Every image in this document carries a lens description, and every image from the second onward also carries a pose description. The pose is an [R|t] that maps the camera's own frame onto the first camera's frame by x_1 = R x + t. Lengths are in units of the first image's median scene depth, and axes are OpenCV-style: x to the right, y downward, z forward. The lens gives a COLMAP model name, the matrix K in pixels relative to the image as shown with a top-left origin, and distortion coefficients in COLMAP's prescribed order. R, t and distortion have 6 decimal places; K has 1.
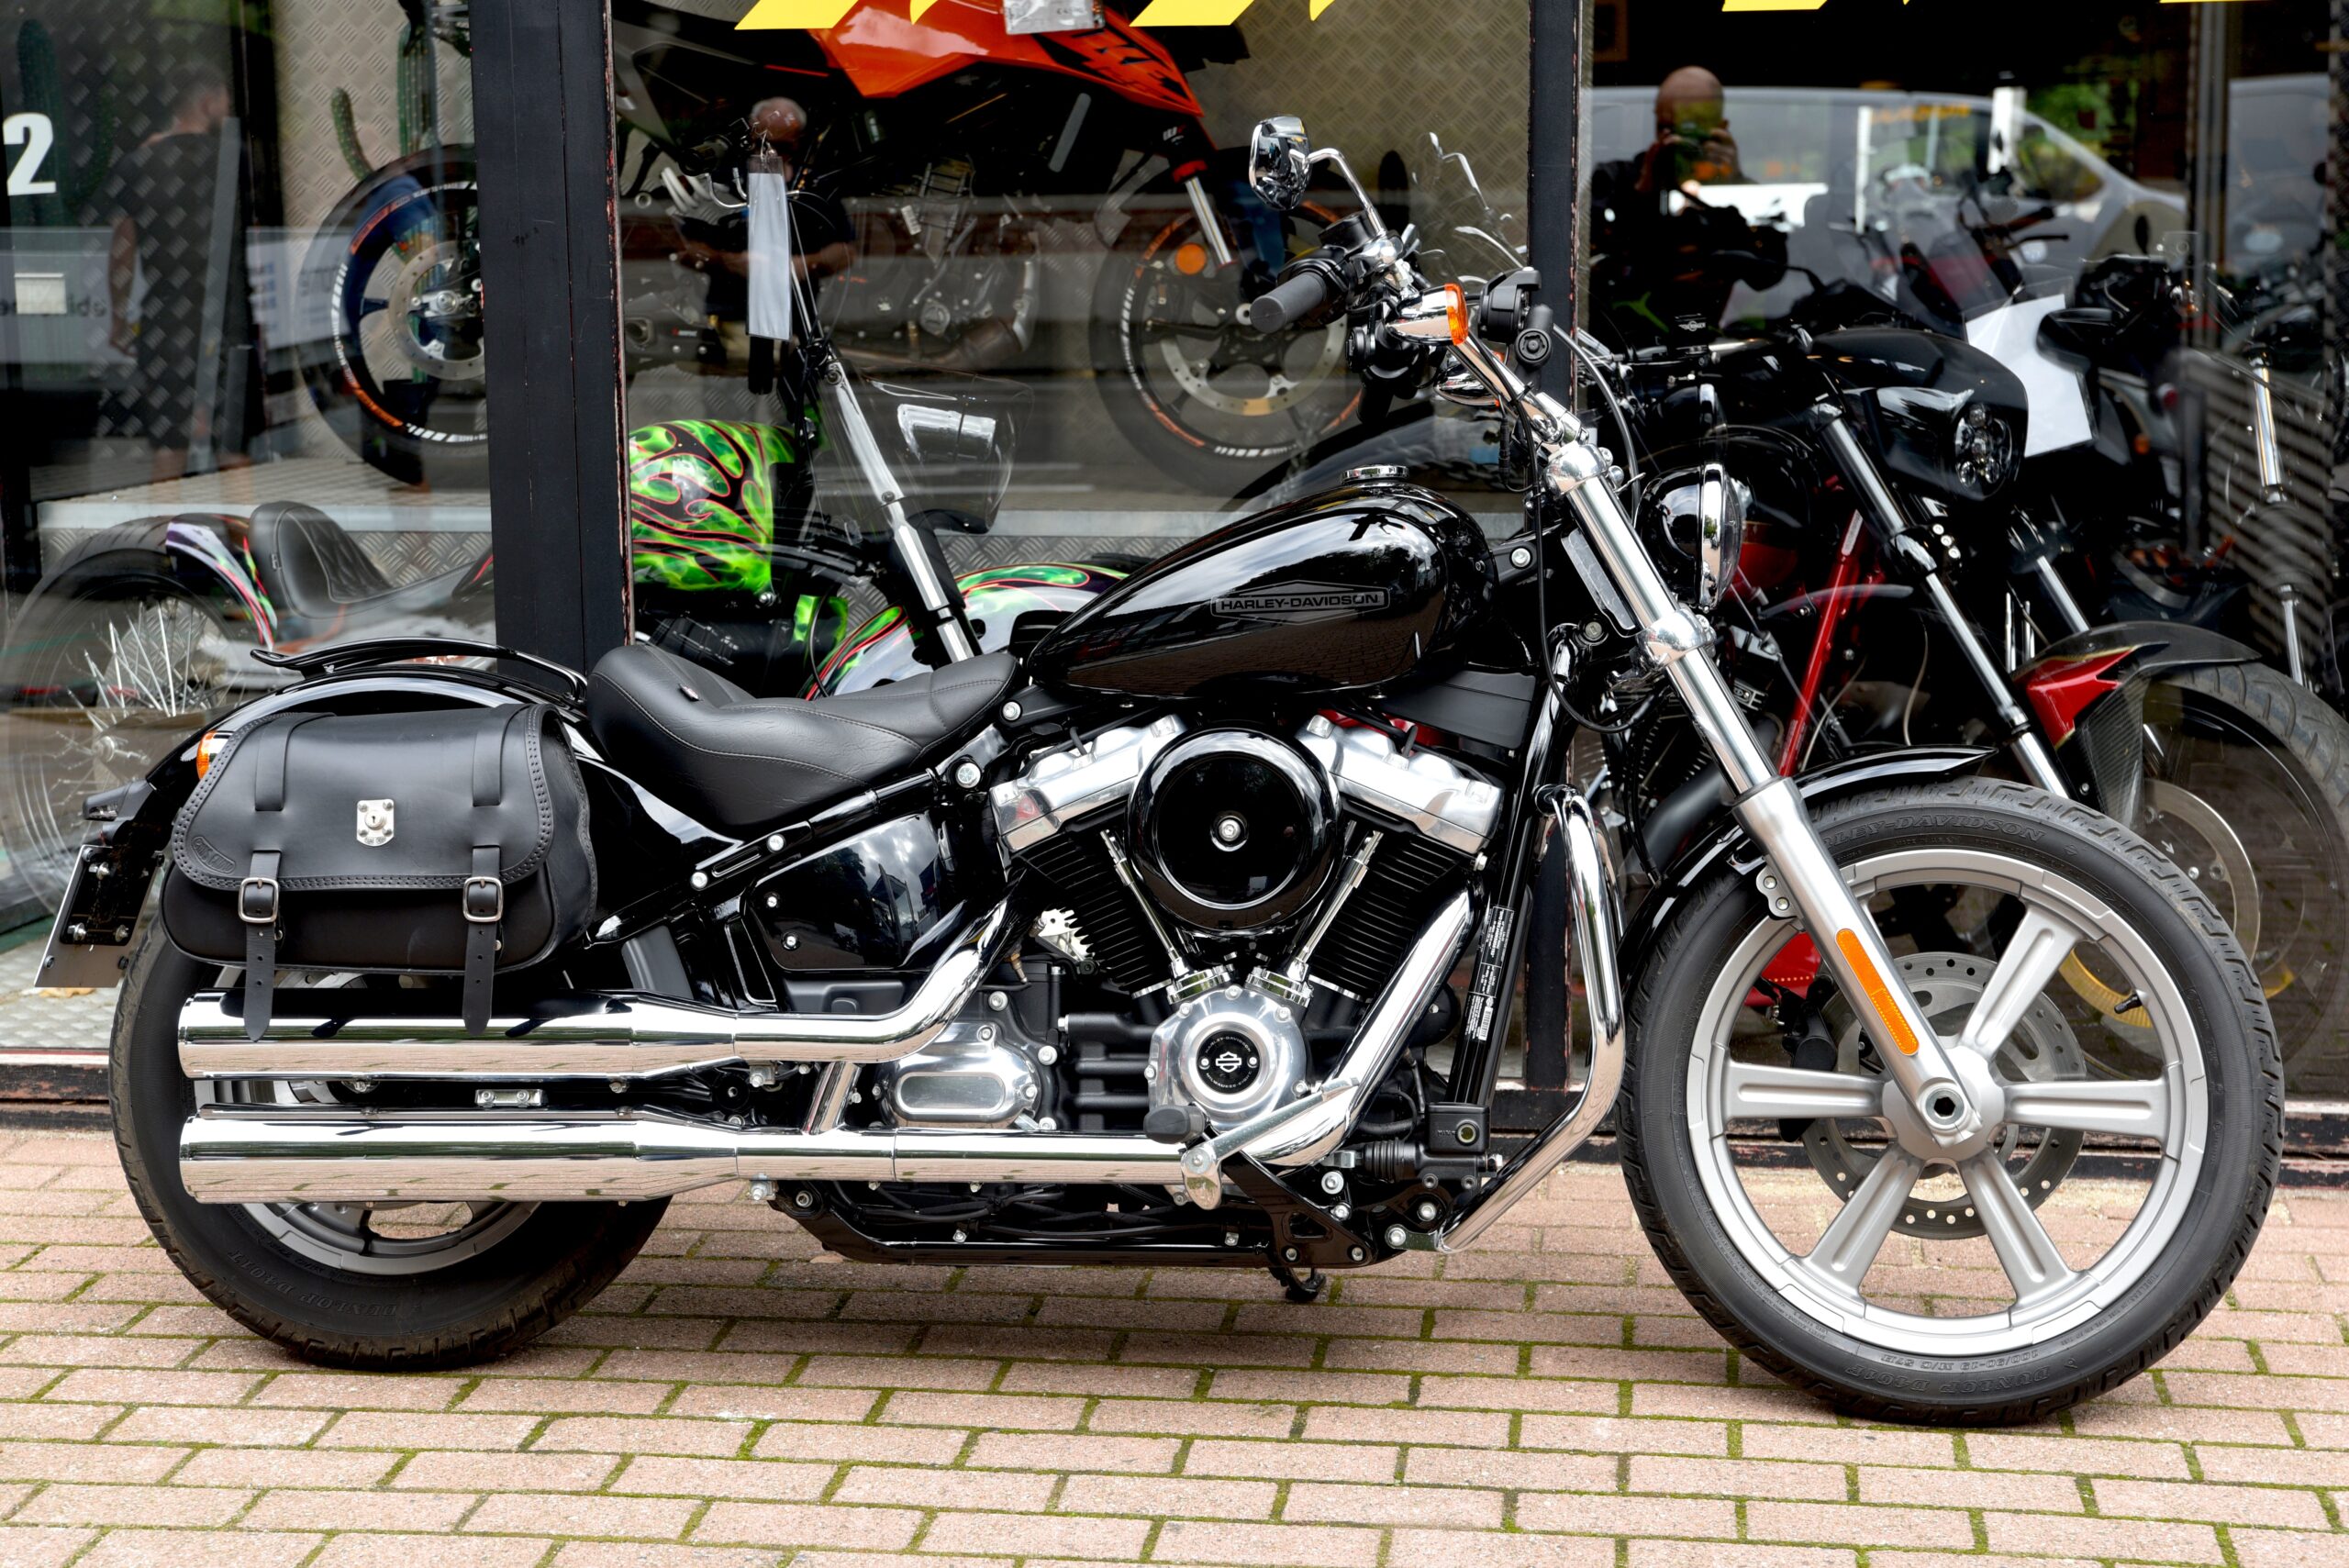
lens RADIAL K [[3849.1, 0, 1187.2], [0, 3849.1, 784.4], [0, 0, 1]] dist [0.128701, 0.000000]
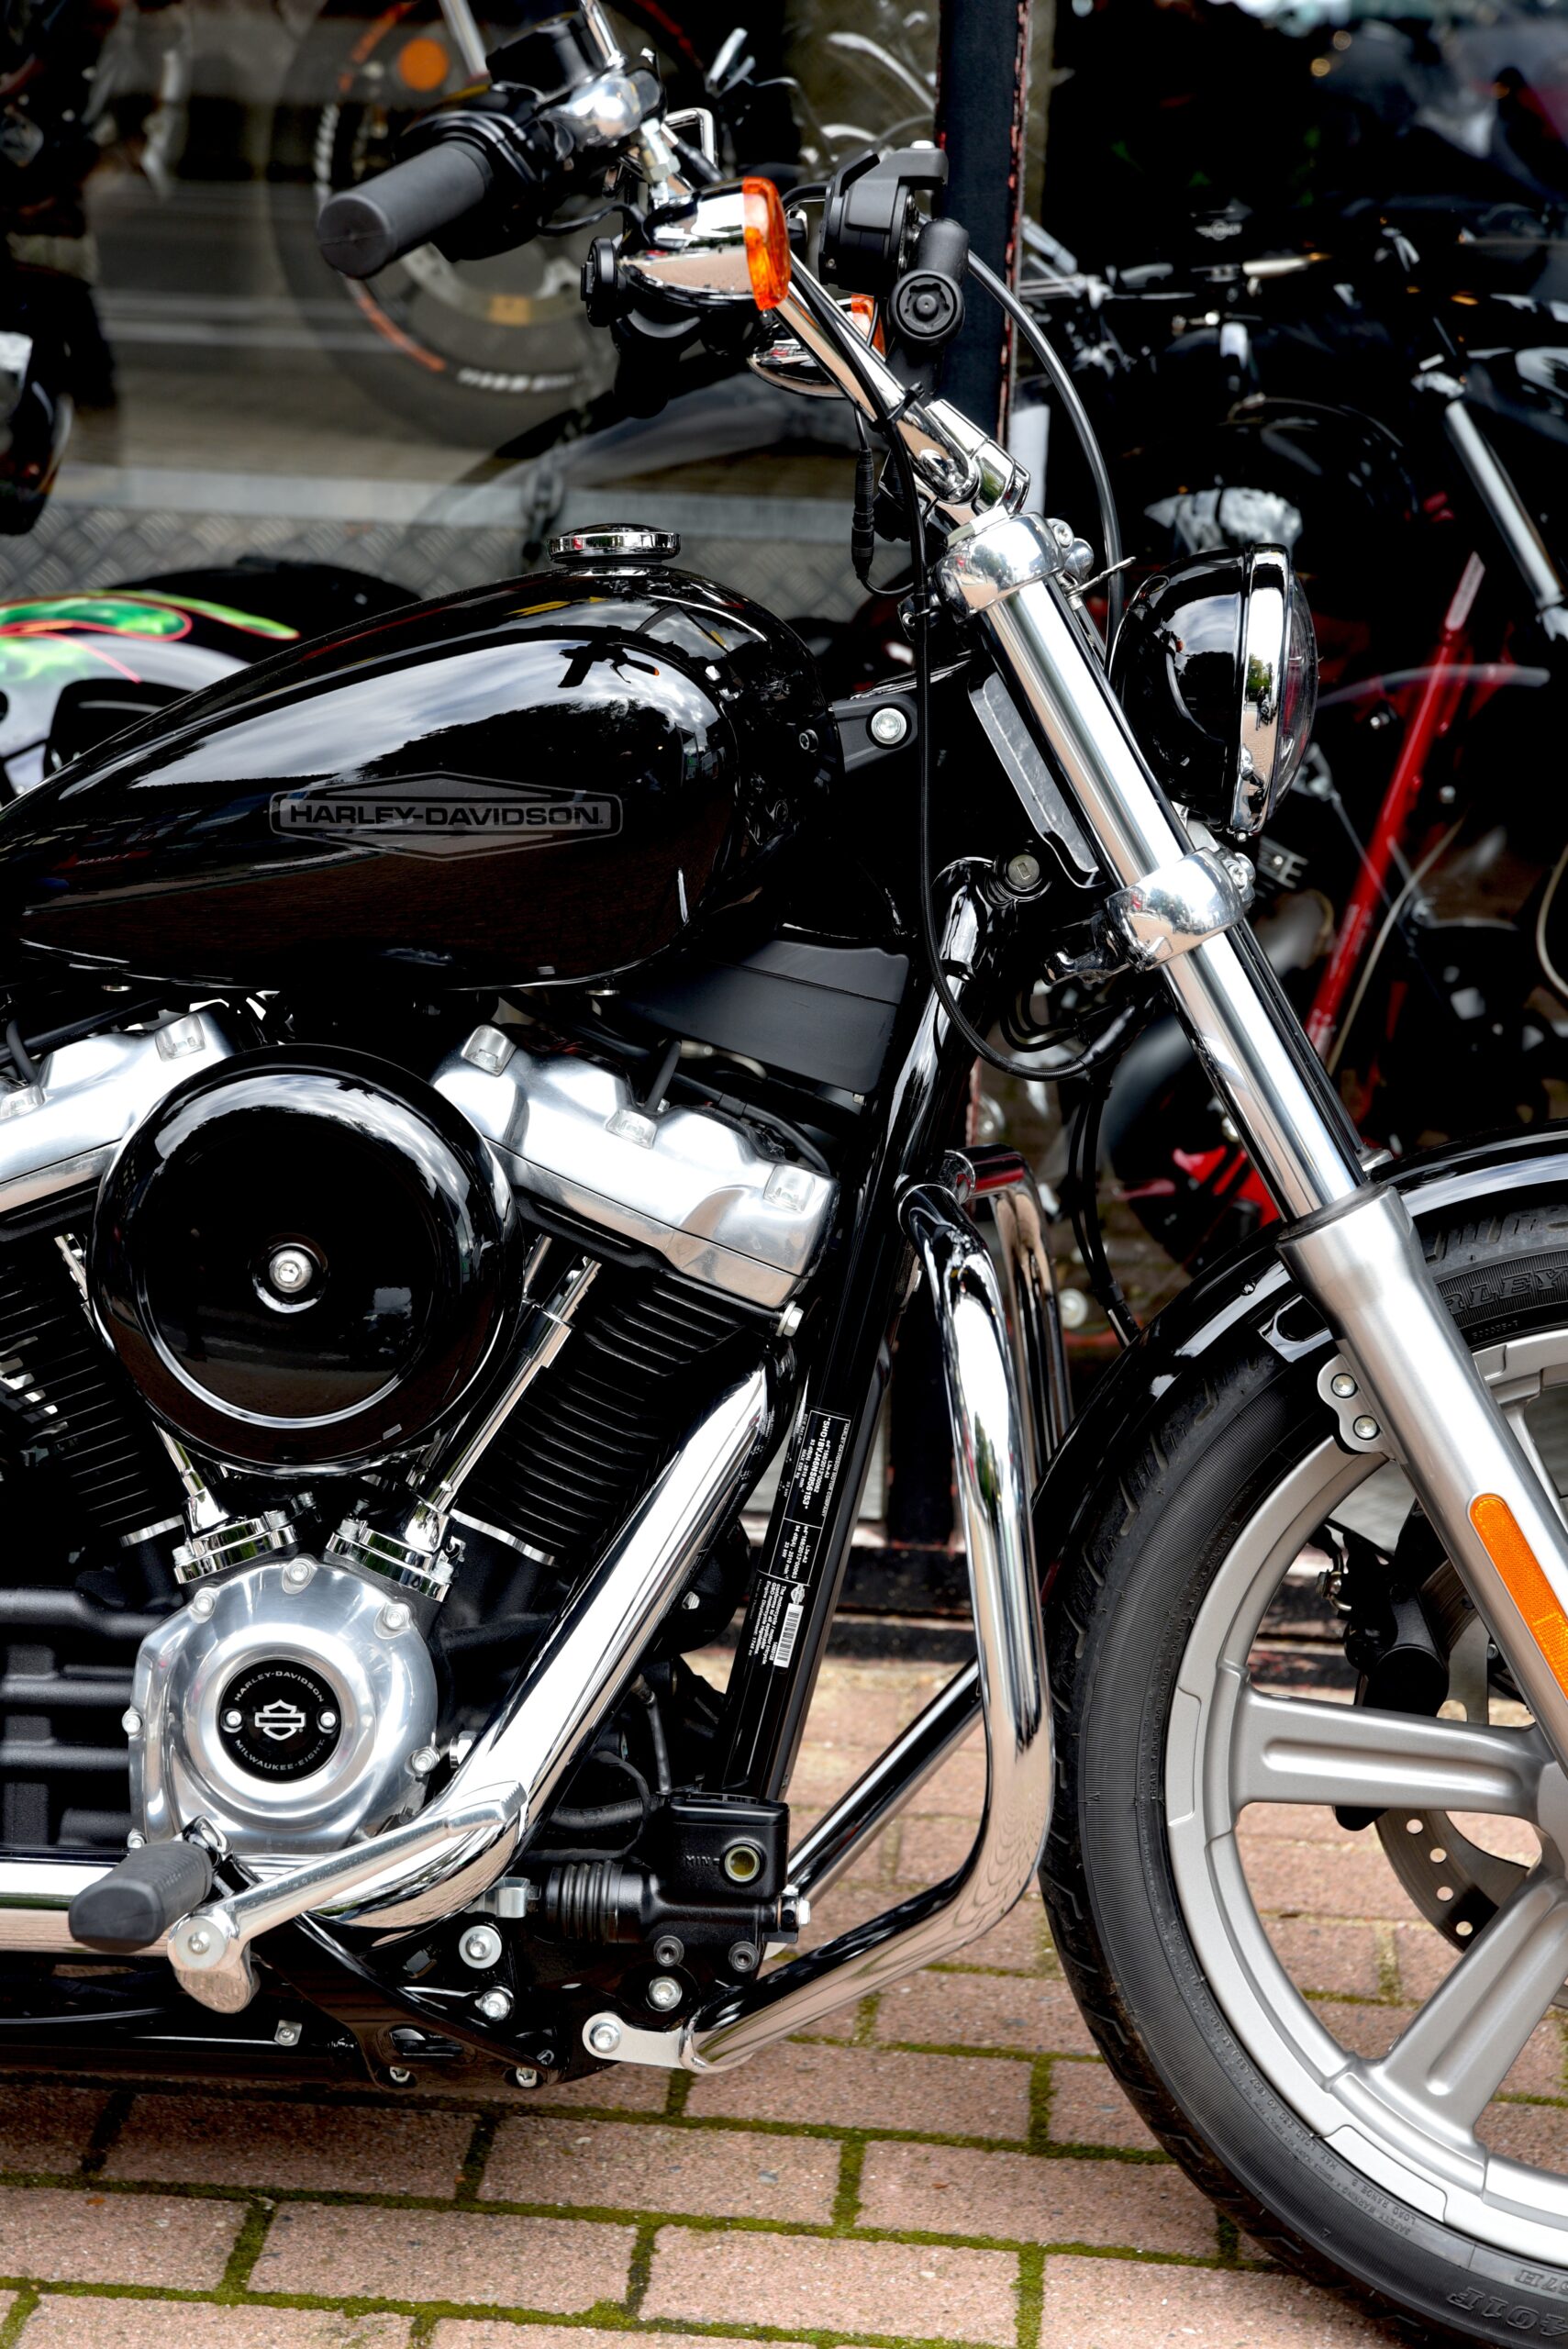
lens RADIAL K [[4303.5, 0, 776.6], [0, 4303.5, 1190.6], [0, 0, 1]] dist [0.233444, 0.000000]
pose [[0.998483, 0.024956, 0.049081, 0.045206], [-0.030758, 0.992143, 0.121269, -0.067258], [-0.045669, -0.122595, 0.991405, 0.425290]]
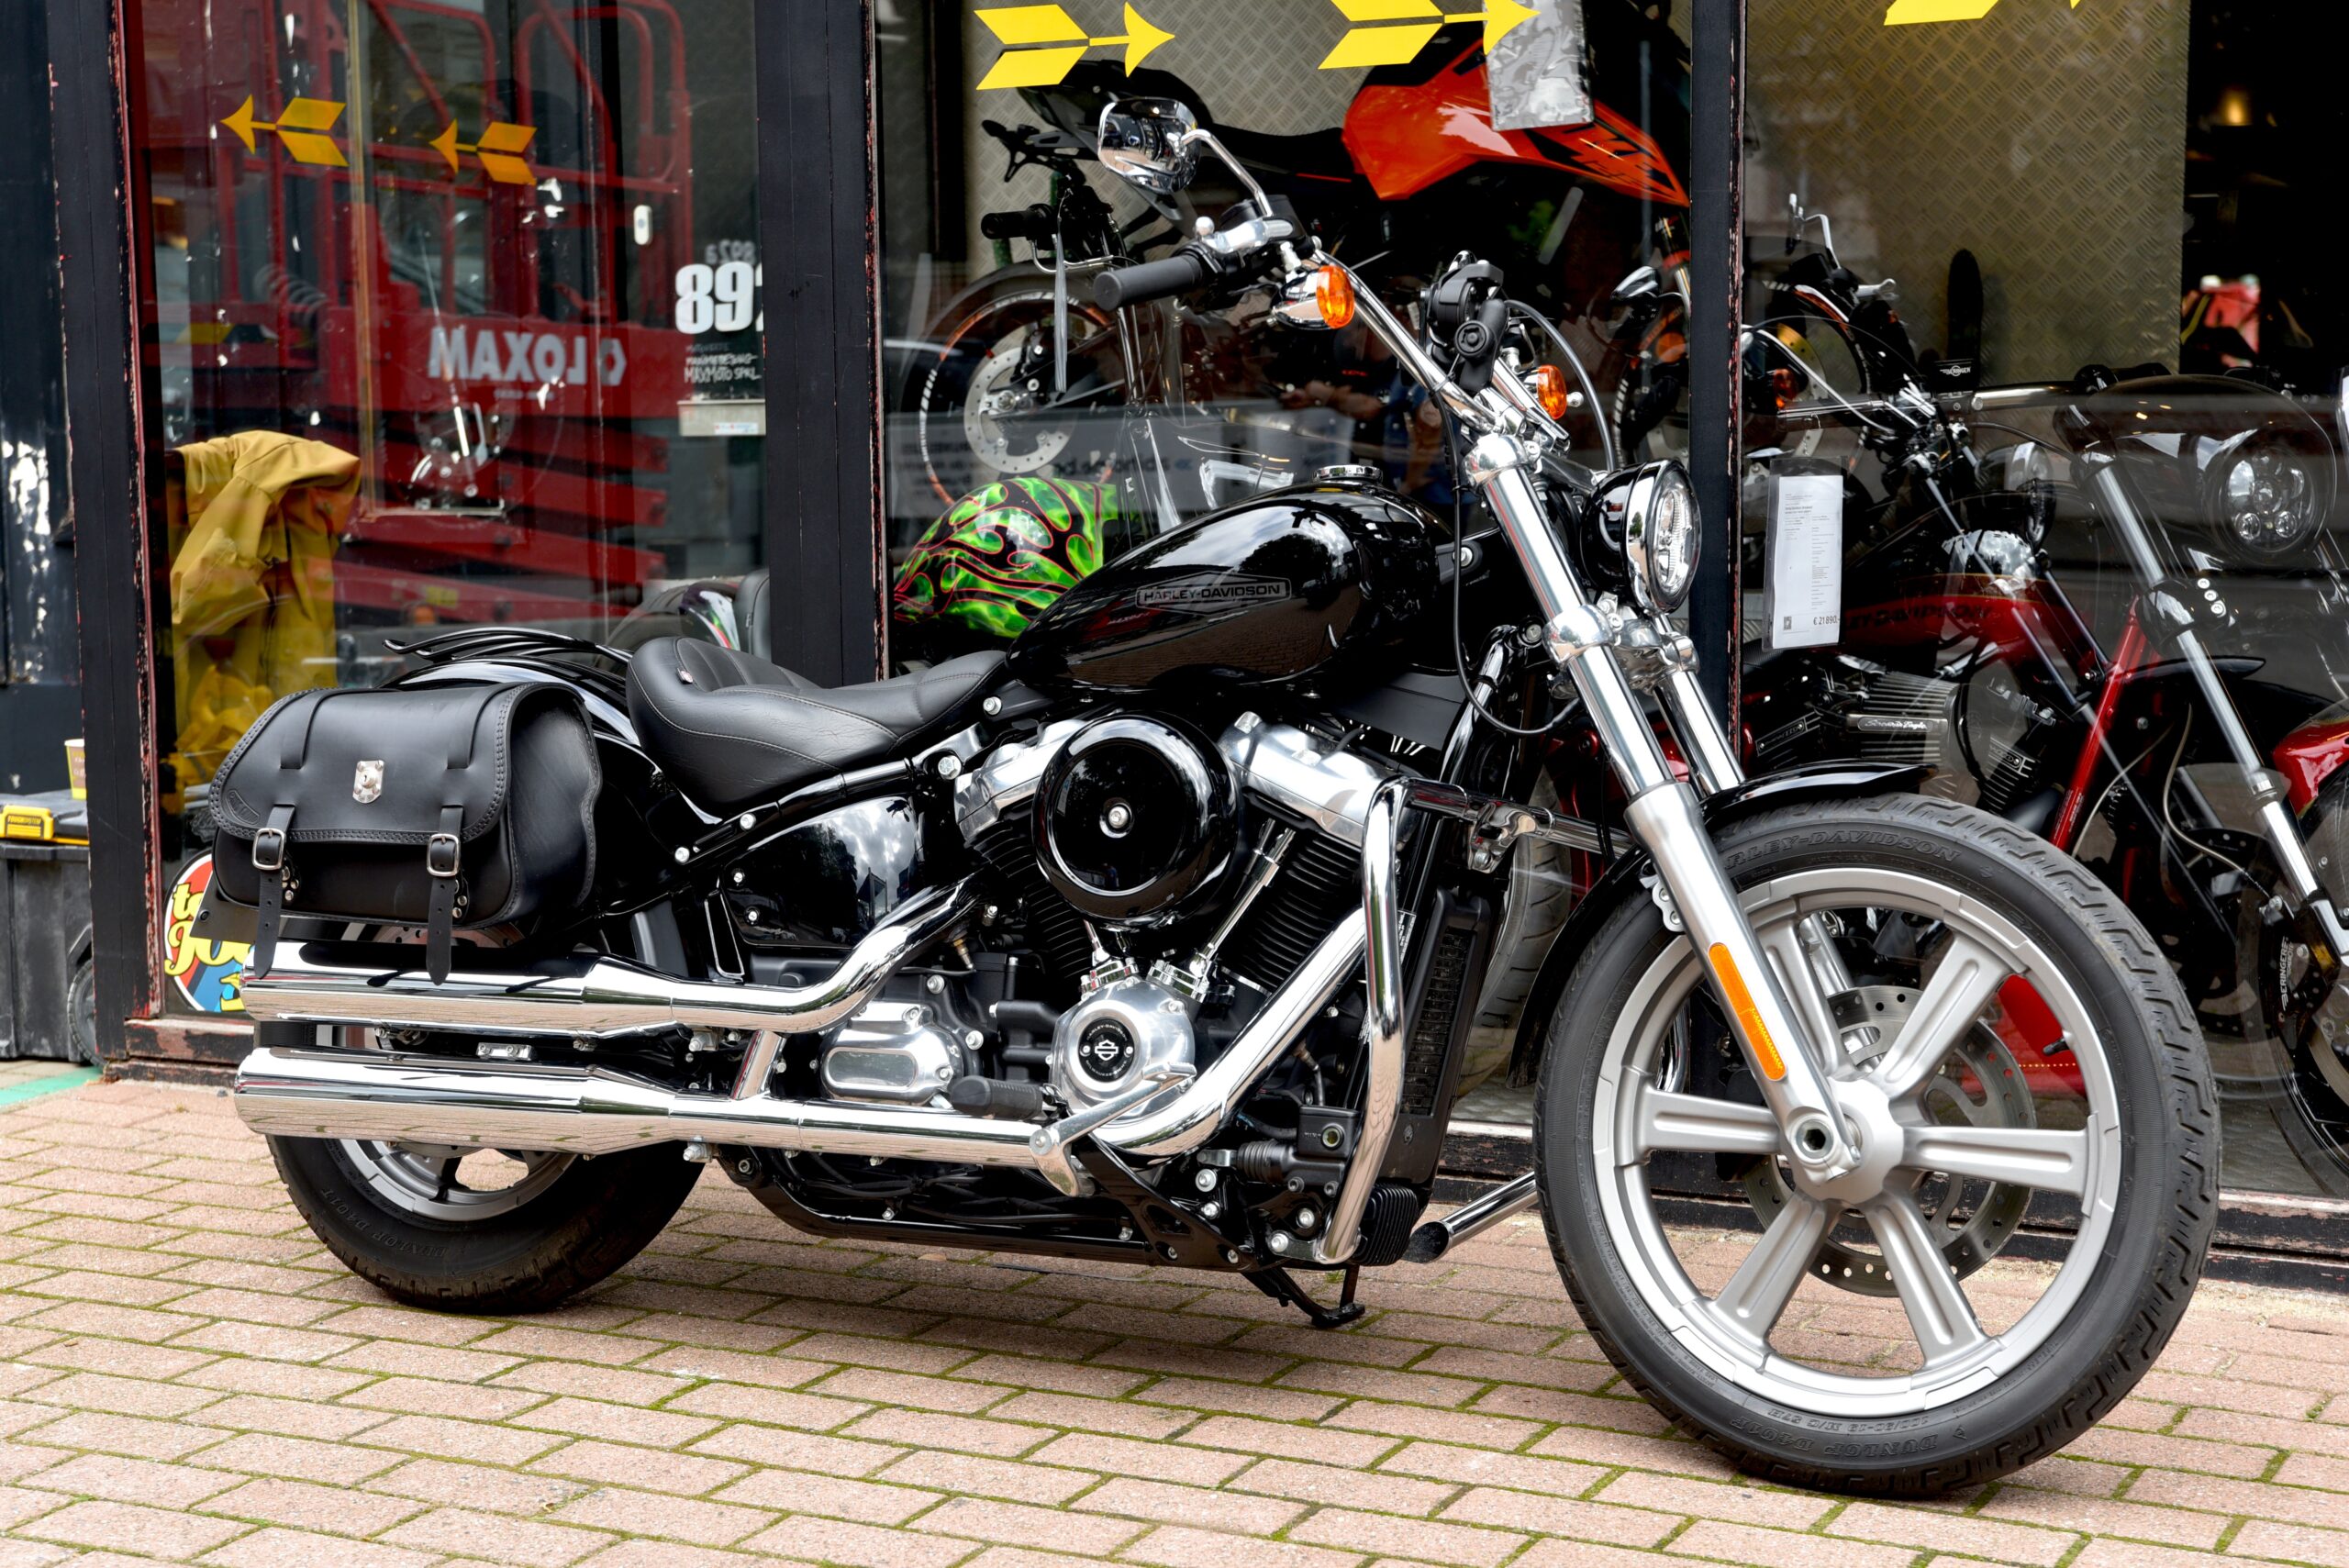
lens RADIAL K [[3661.1, 0, 1172.1], [0, 3661.1, 782.5], [0, 0, 1]] dist [0.113147, 0.000000]
pose [[0.937862, 0.030424, -0.345672, 0.341852], [-0.050305, 0.997546, -0.048687, 0.047068], [0.343343, 0.063051, 0.937091, 0.112349]]
